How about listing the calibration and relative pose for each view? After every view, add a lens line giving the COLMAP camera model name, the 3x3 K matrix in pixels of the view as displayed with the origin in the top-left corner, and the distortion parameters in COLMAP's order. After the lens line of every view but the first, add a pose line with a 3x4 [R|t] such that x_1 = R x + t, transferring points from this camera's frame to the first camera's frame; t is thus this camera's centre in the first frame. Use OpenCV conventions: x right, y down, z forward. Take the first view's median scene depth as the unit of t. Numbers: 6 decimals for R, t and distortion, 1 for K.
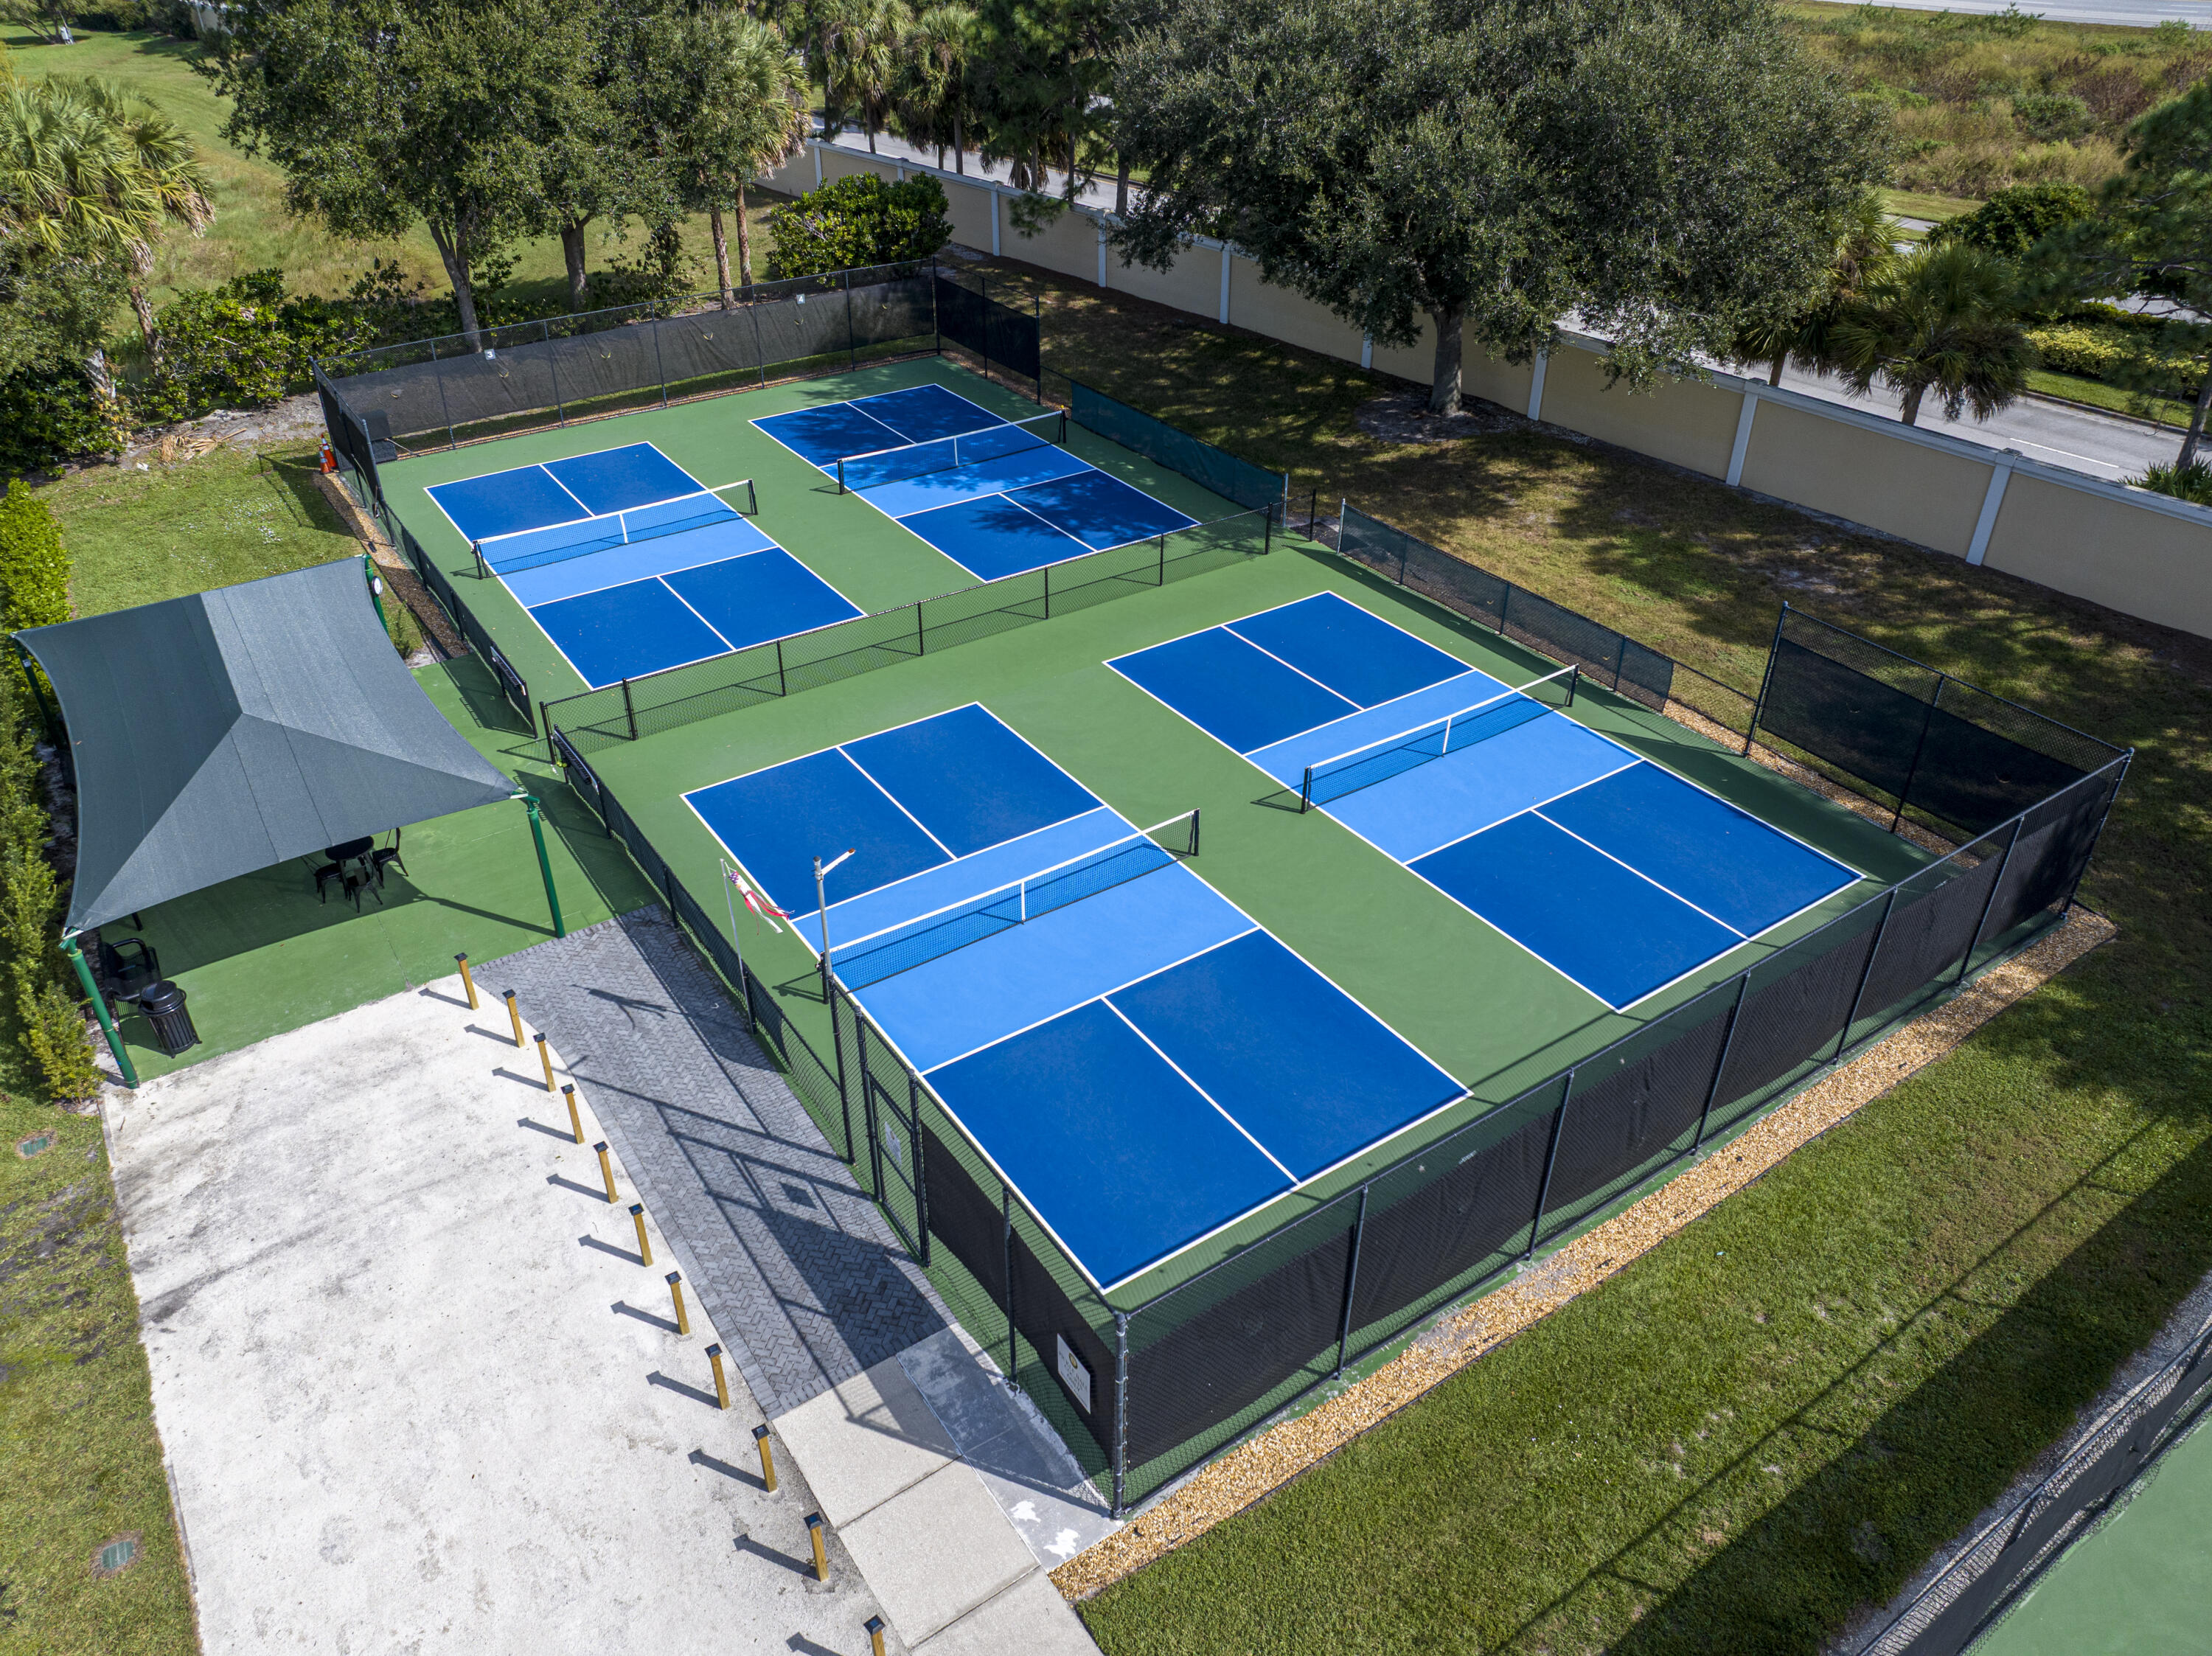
lens RADIAL K [[1568.2, 0, 1103.5], [0, 1568.2, 801.6], [0, 0, 1]] dist [-0.037550, 0.002252]
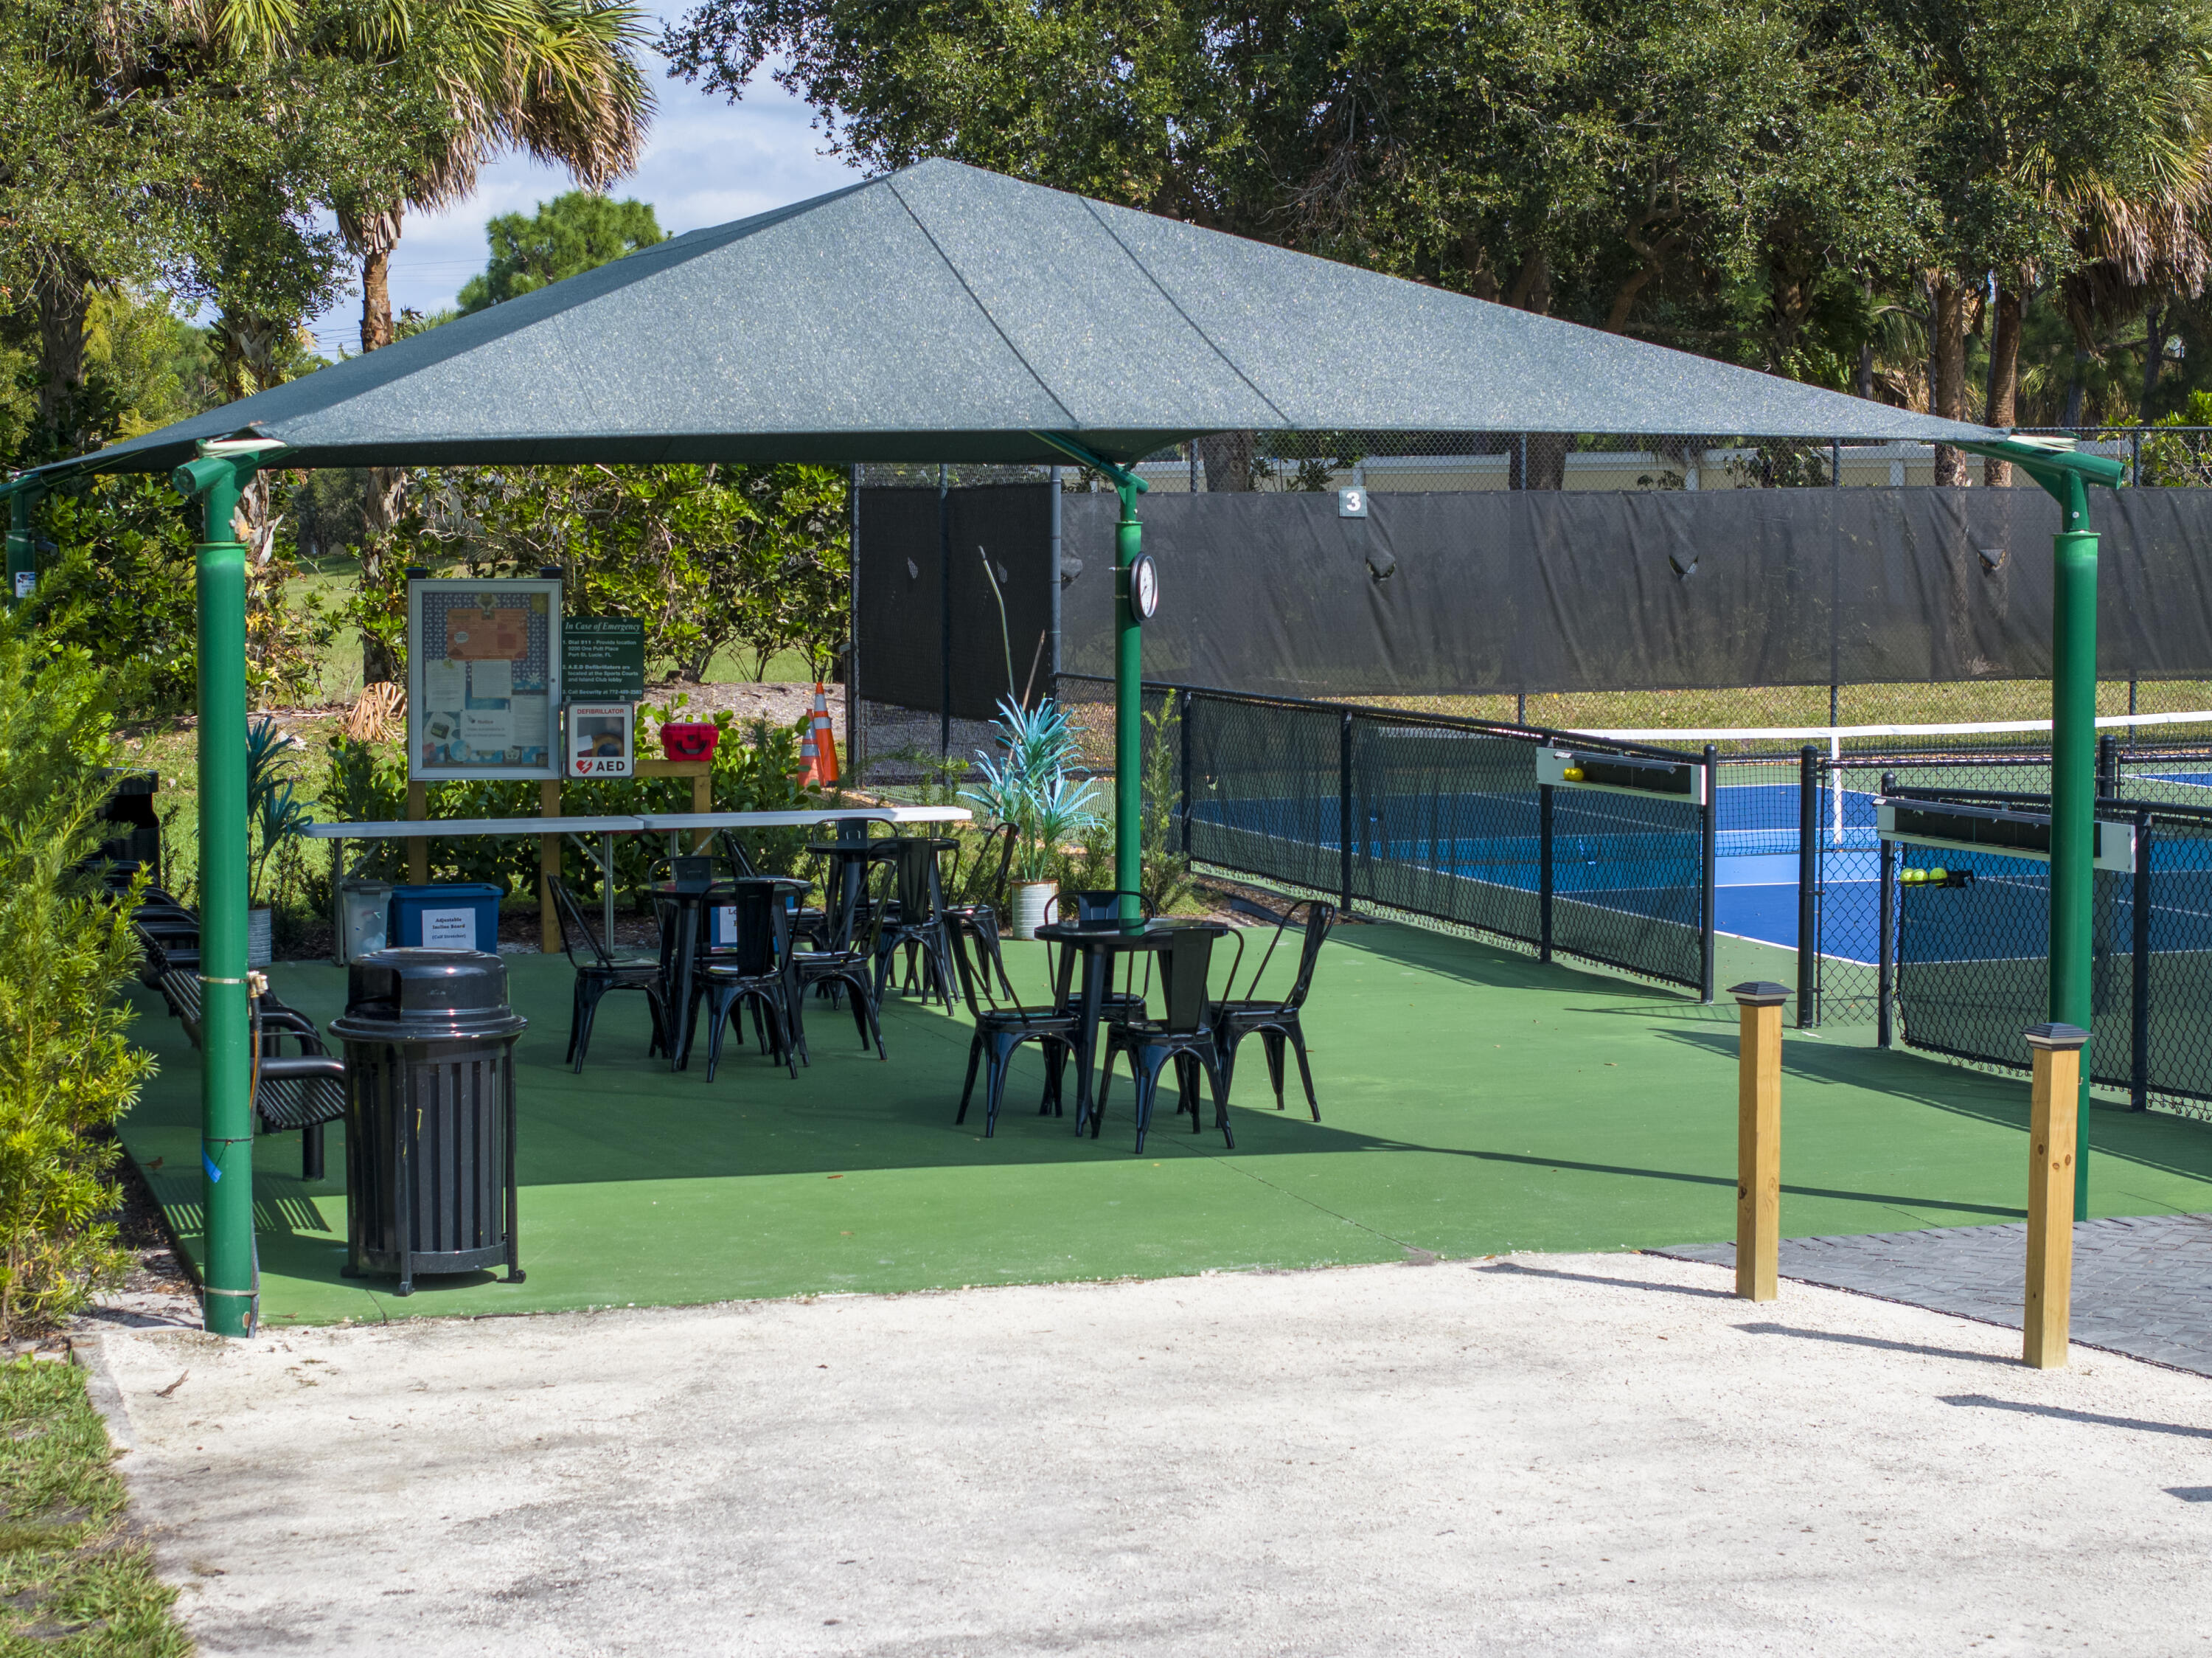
lens RADIAL K [[4465.2, 0, 1106.0], [0, 4465.2, 829.0], [0, 0, 1]] dist [-0.177672, 1.205877]
pose [[0.955032, 0.020102, -0.295819, -0.218621], [-0.158143, 0.878474, -0.450860, 0.249703], [0.250806, 0.477367, 0.842150, 0.316441]]
